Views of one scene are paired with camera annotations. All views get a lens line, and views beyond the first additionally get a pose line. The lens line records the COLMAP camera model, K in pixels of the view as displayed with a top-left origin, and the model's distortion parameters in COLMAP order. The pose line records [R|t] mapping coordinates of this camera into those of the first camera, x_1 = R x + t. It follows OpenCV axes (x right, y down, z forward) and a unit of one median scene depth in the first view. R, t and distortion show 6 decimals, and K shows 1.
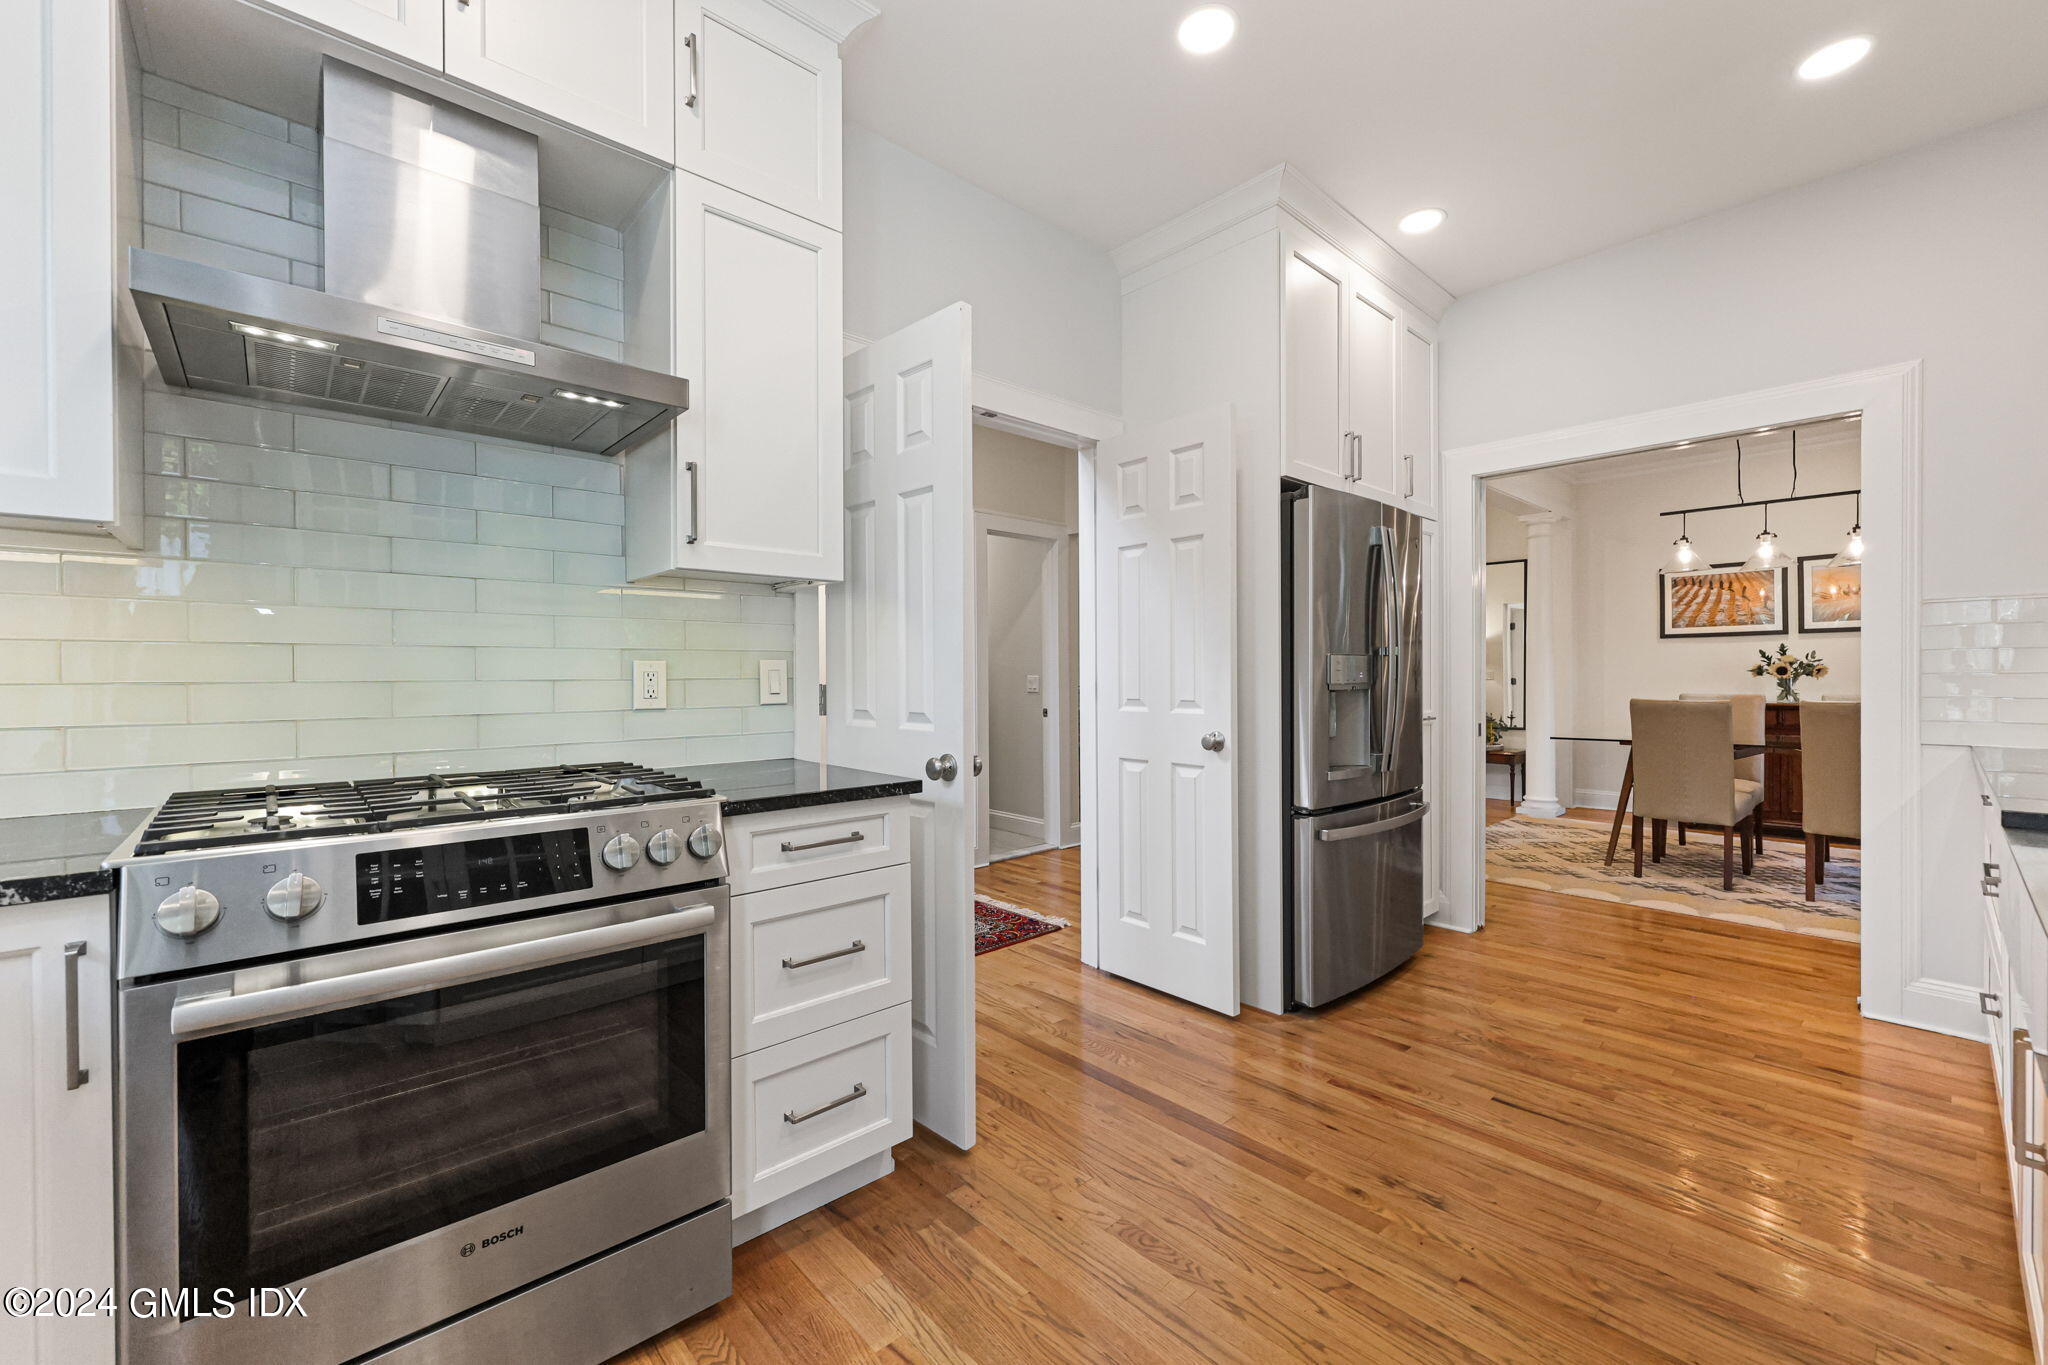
lens RADIAL K [[823.0, 0, 1032.8], [0, 823.0, 673.1], [0, 0, 1]] dist [-0.000989, -0.000168]
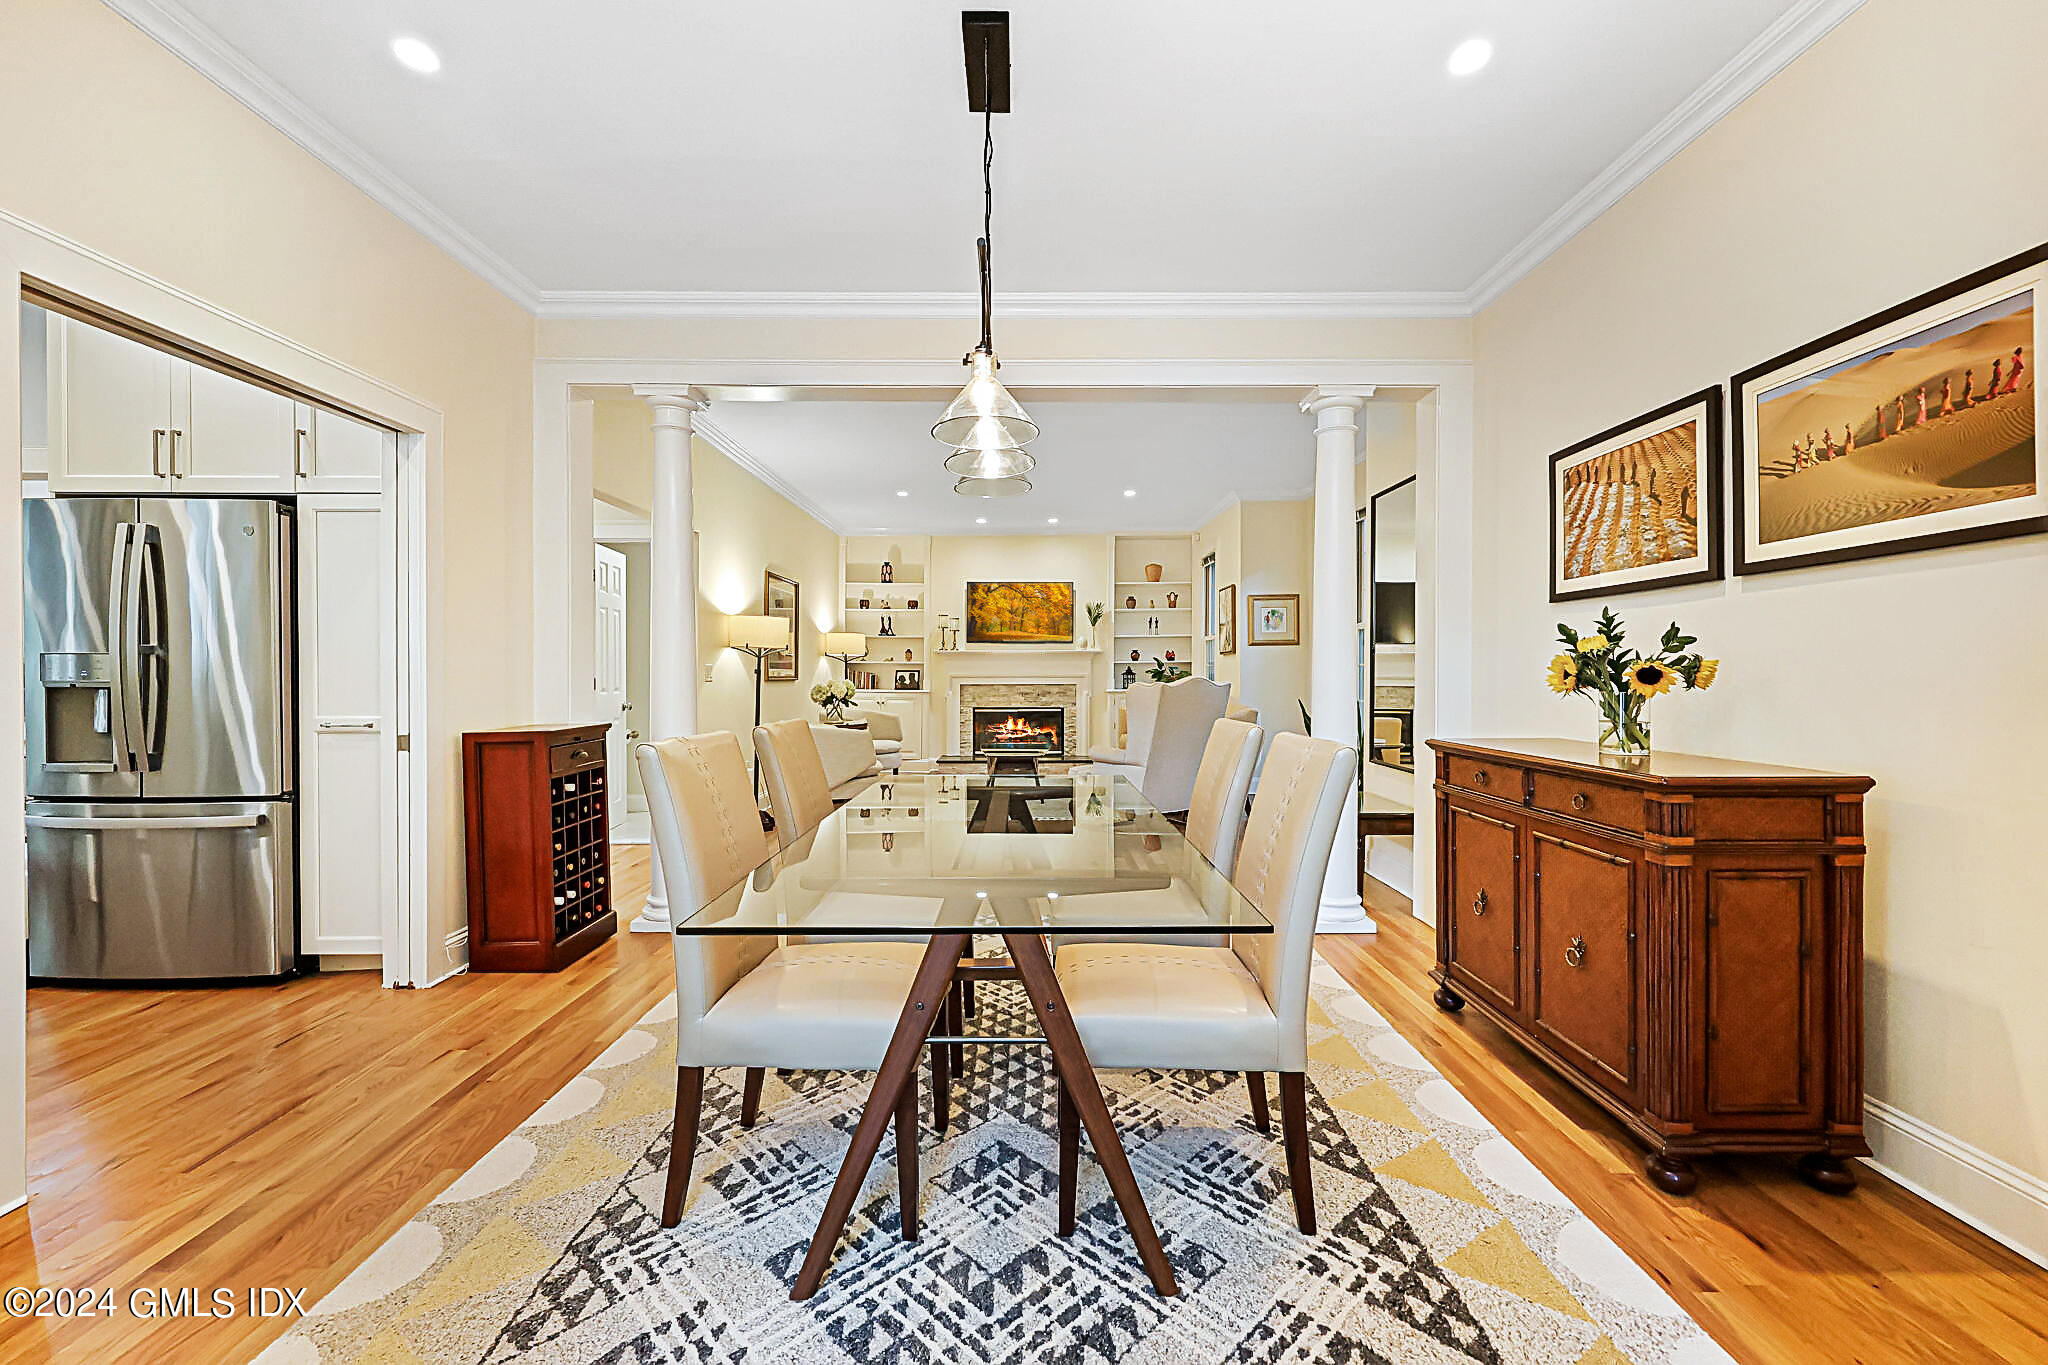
lens RADIAL K [[823.0, 0, 1036.6], [0, 823.0, 673.6], [0, 0, 1]] dist [-0.000989, -0.000168]
pose [[0.736700, 0.004574, -0.676204, 1.911200], [0.000595, 0.999972, 0.007412, -0.013105], [0.676220, -0.005863, 0.736677, 1.007076]]
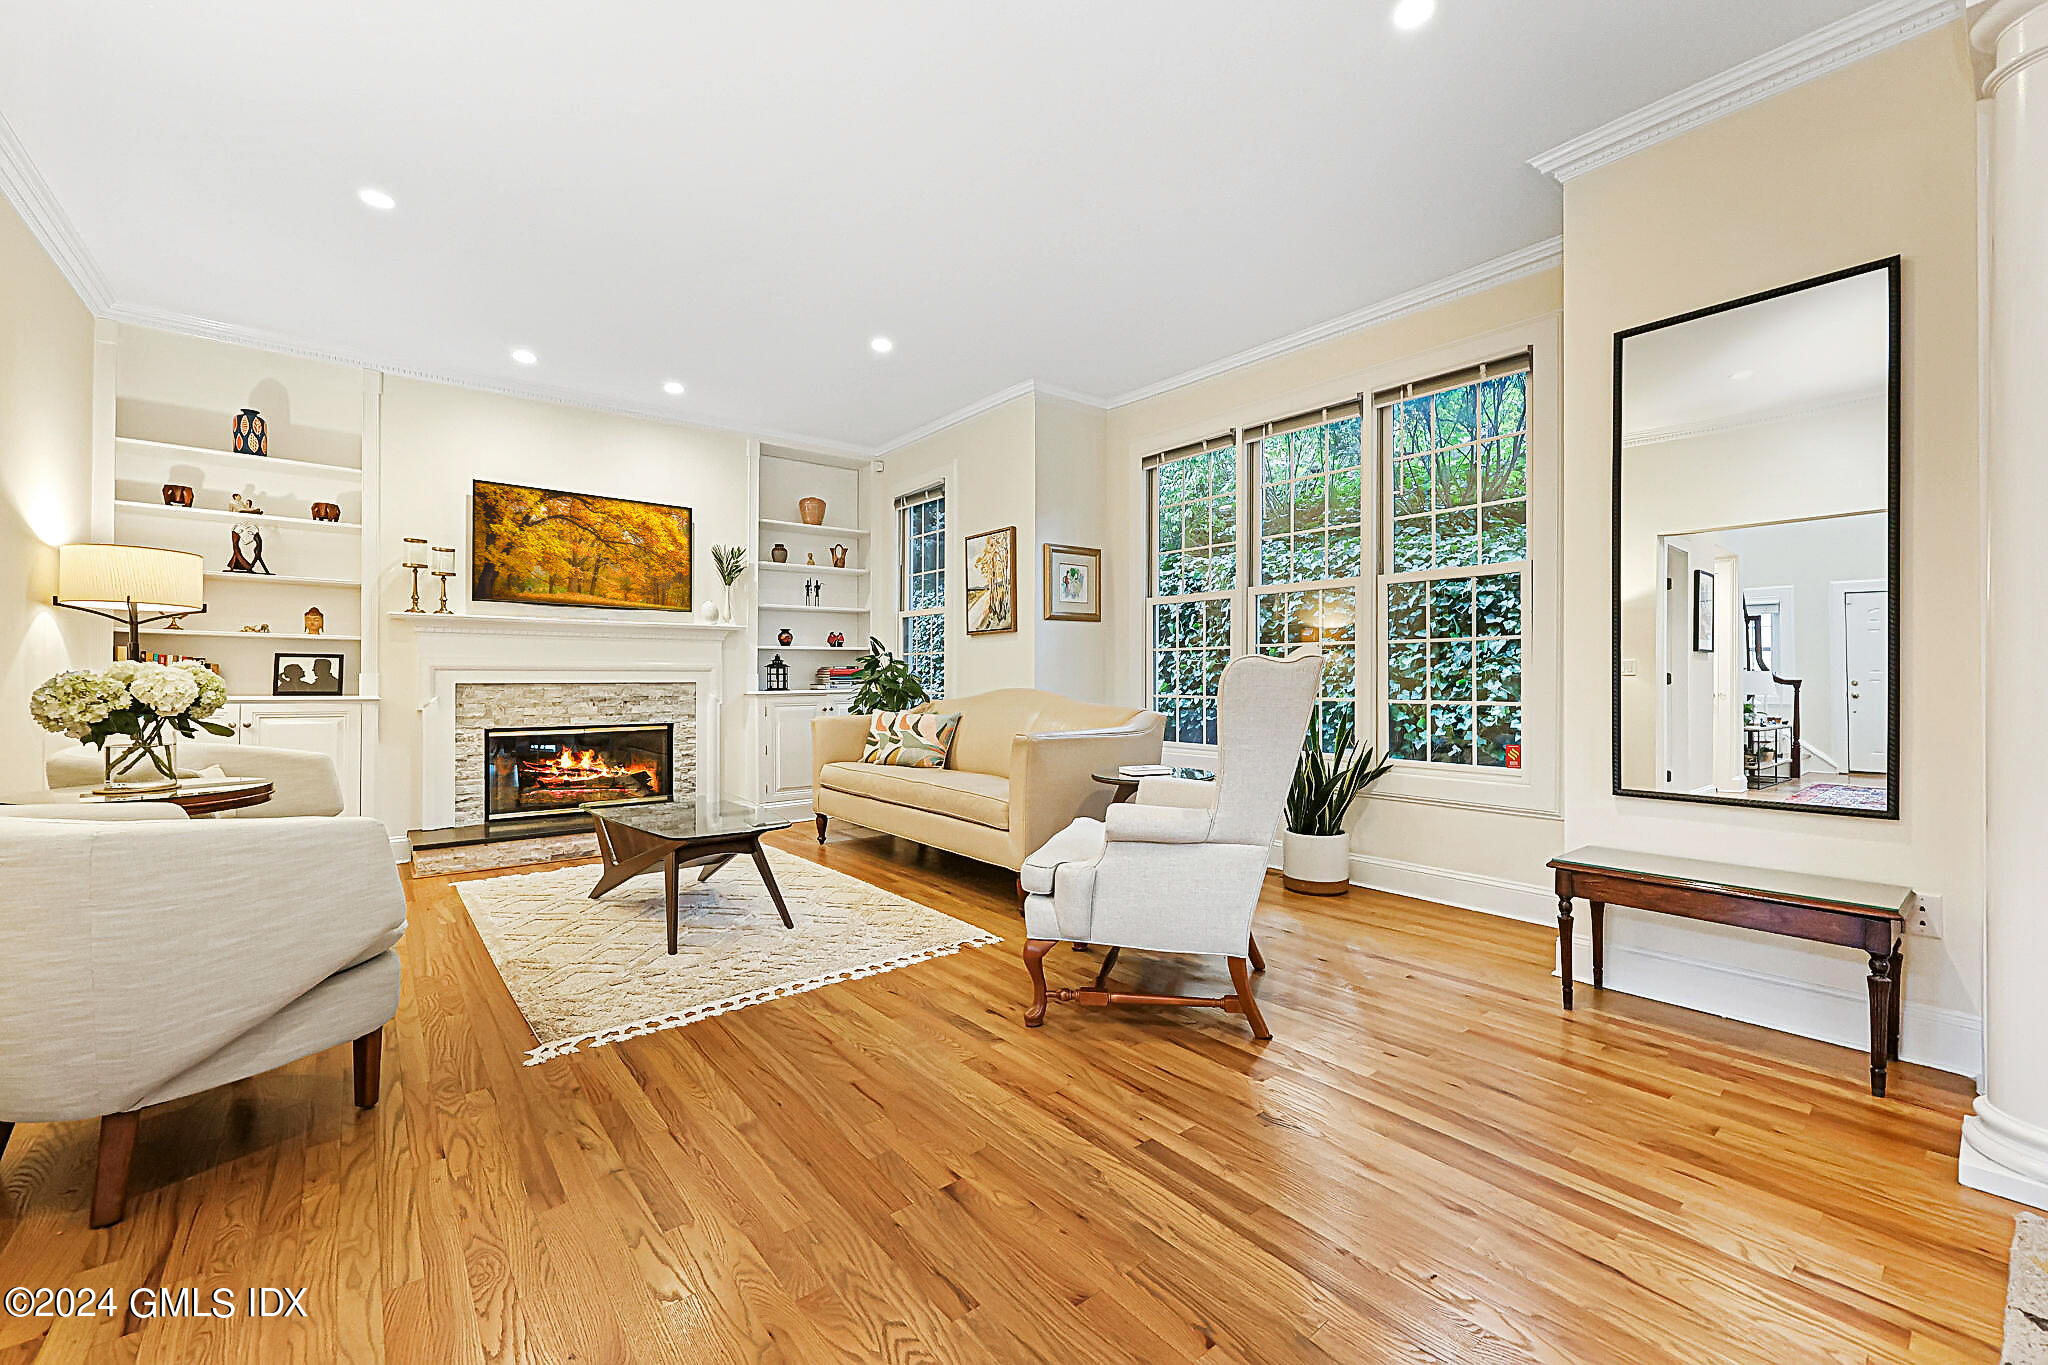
lens RADIAL K [[823.0, 0, 1034.7], [0, 823.0, 676.9], [0, 0, 1]] dist [-0.000989, -0.000168]
pose [[0.997807, 0.001867, -0.066158, 0.739723], [-0.001921, 0.999998, -0.000745, 0.039378], [0.066157, 0.000870, 0.997809, 1.658121]]
